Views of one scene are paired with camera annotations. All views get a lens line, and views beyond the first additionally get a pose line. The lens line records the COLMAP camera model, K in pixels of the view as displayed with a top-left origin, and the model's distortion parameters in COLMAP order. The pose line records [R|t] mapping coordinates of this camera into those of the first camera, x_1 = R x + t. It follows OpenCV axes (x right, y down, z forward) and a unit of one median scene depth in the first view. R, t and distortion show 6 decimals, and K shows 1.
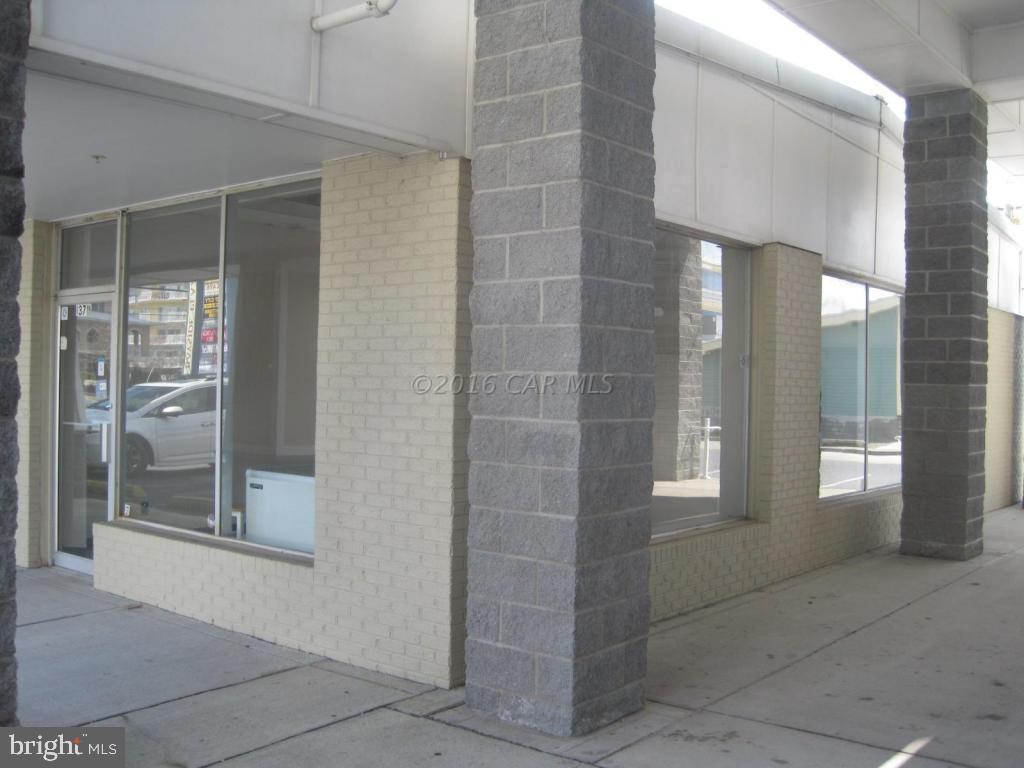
lens RADIAL K [[1055.5, 0, 512.0], [0, 1055.5, 384.0], [0, 0, 1]] dist [-0.177766, 0.137973]
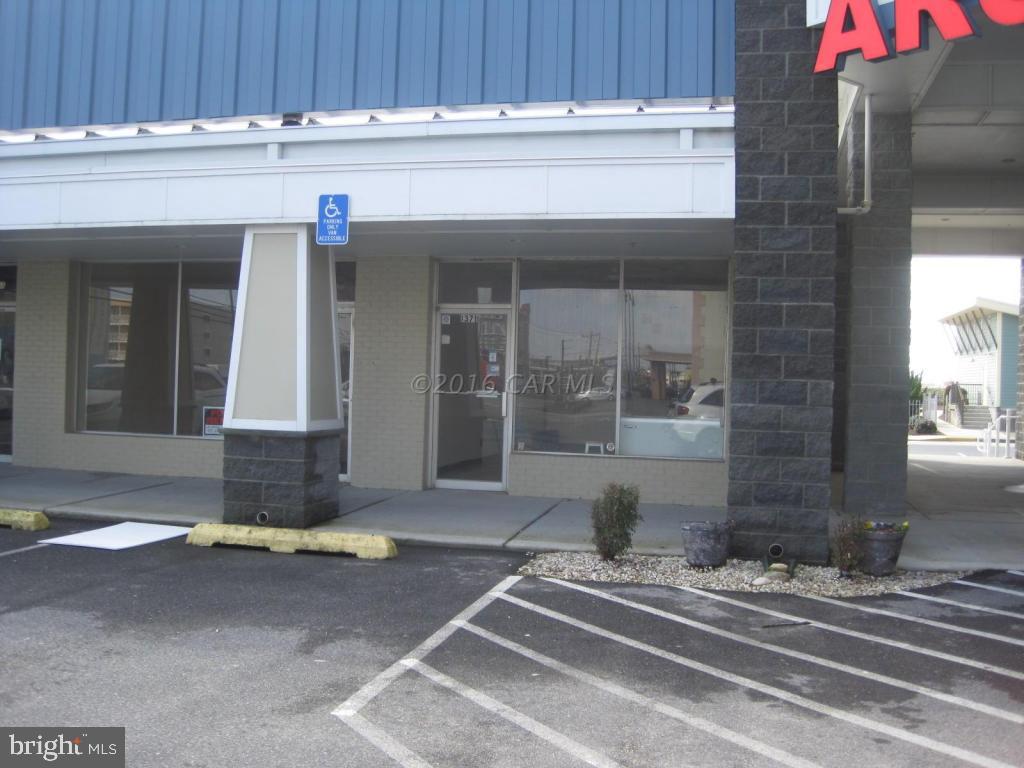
lens RADIAL K [[1055.5, 0, 512.0], [0, 1055.5, 384.0], [0, 0, 1]] dist [-0.177766, 0.137973]
pose [[0.901344, 0.005362, 0.433070, -1.645575], [-0.009899, 0.999917, 0.008222, 0.018982], [-0.432990, -0.011698, 0.901323, -0.702736]]
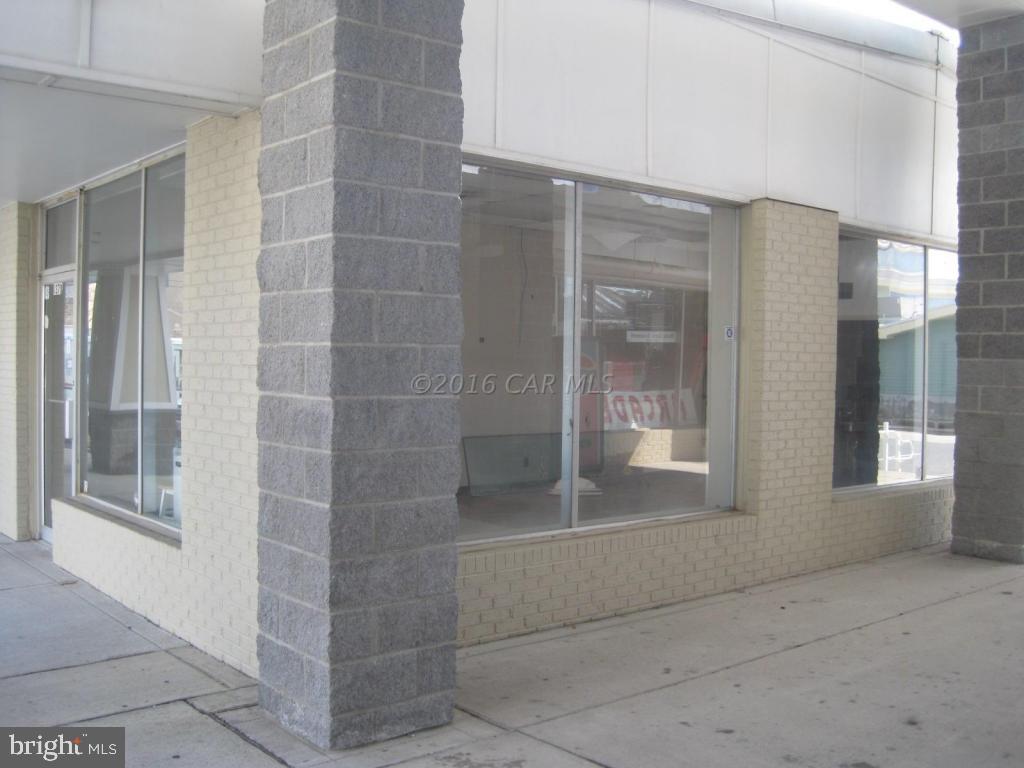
lens RADIAL K [[1055.5, 0, 512.0], [0, 1055.5, 384.0], [0, 0, 1]] dist [-0.177766, 0.137973]
pose [[0.980986, 0.000608, -0.194078, 0.347105], [0.003167, 0.999812, 0.019140, 0.006490], [0.194053, -0.019391, 0.980799, 0.146449]]
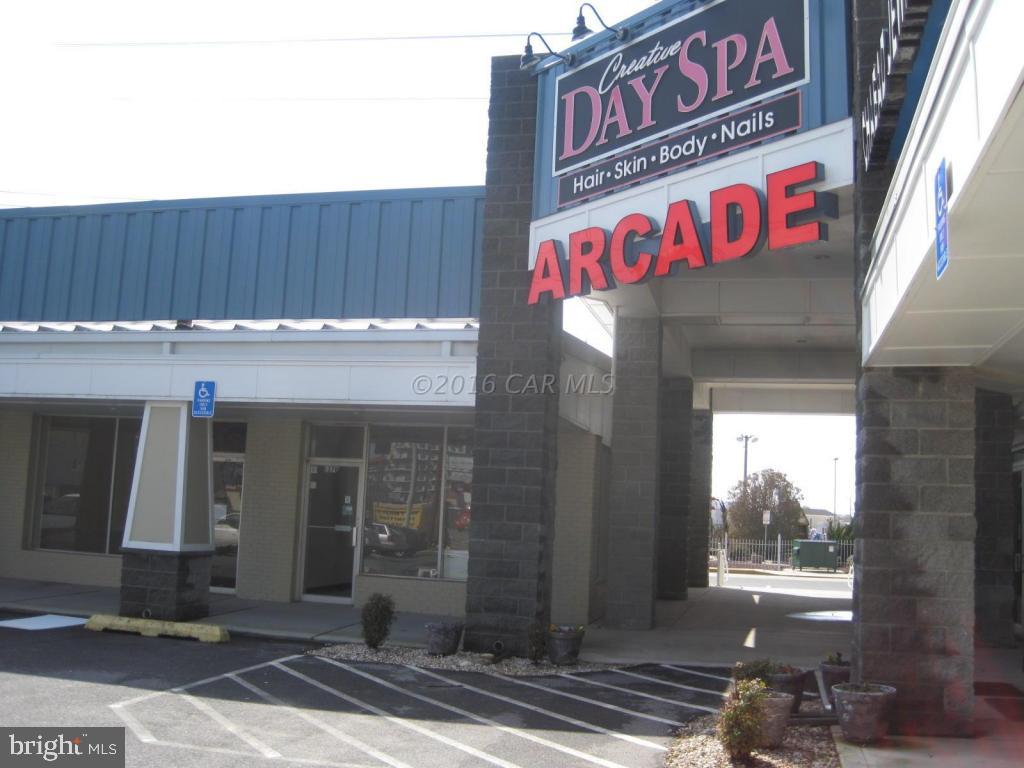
lens RADIAL K [[1055.5, 0, 512.0], [0, 1055.5, 384.0], [0, 0, 1]] dist [-0.177766, 0.137973]
pose [[0.904732, 0.075900, 0.419164, -1.521092], [-0.027692, 0.992397, -0.119925, -0.004221], [-0.425079, 0.096893, 0.899955, -1.548566]]
